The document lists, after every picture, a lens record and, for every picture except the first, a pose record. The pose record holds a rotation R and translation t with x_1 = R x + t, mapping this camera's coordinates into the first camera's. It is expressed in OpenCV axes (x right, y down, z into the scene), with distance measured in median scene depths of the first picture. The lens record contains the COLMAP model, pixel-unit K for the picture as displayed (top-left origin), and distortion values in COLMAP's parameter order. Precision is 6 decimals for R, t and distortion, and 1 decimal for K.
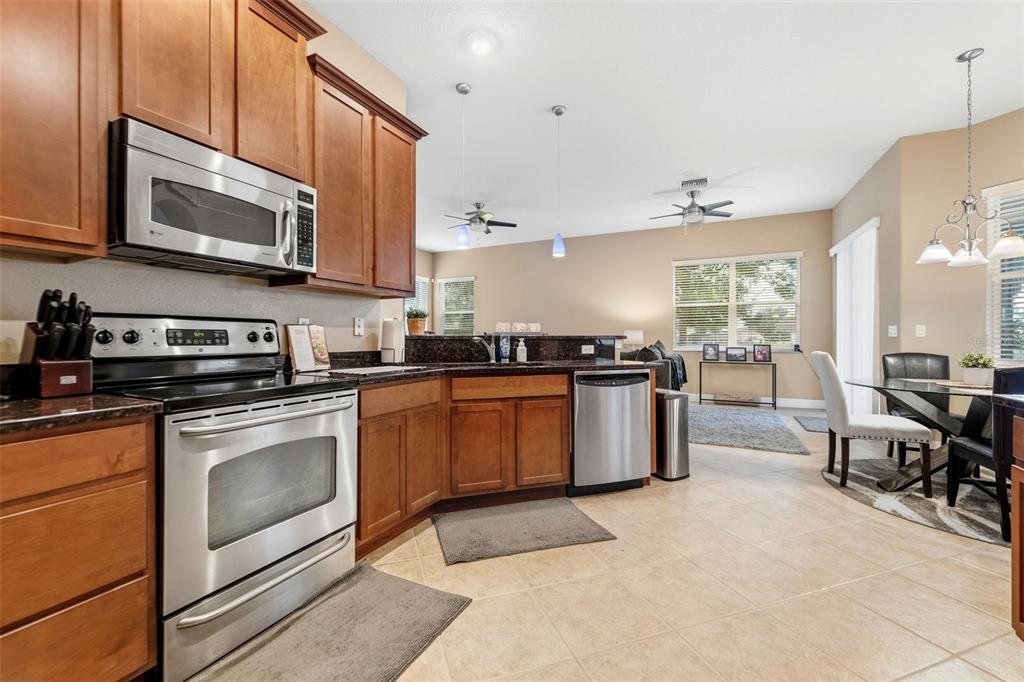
lens RADIAL K [[417.2, 0, 515.2], [0, 417.2, 352.2], [0, 0, 1]] dist [-0.000326, 0.000224]
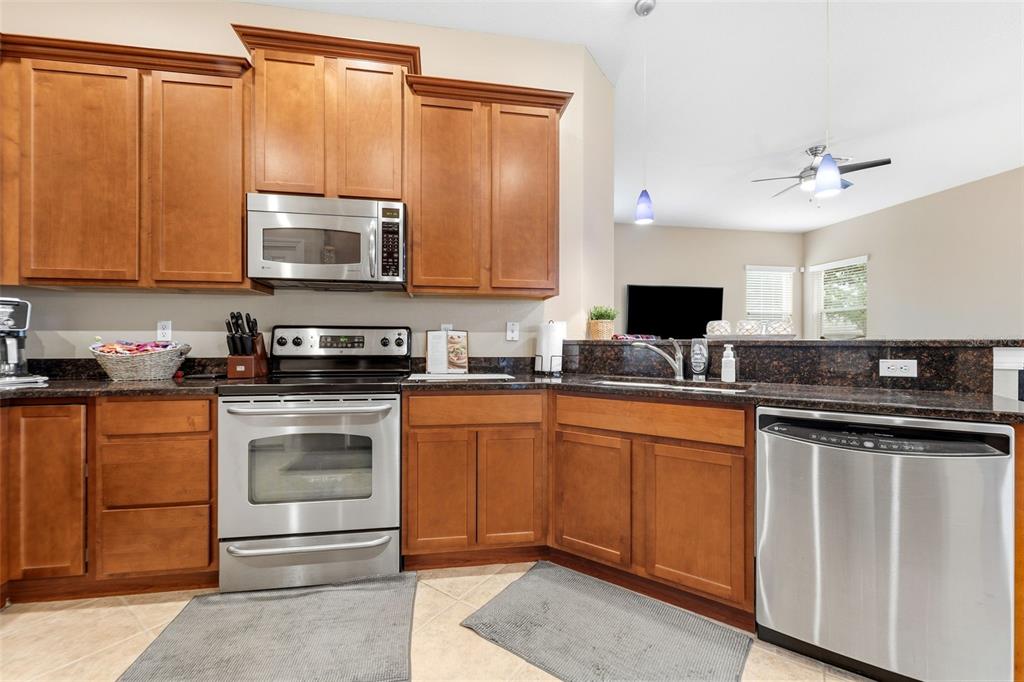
lens RADIAL K [[417.2, 0, 515.2], [0, 417.2, 352.2], [0, 0, 1]] dist [-0.000326, 0.000224]
pose [[0.582241, 0.019599, -0.812780, 0.522000], [-0.031740, 0.999495, 0.001364, -0.019173], [0.812396, 0.025004, 0.582569, 0.579601]]
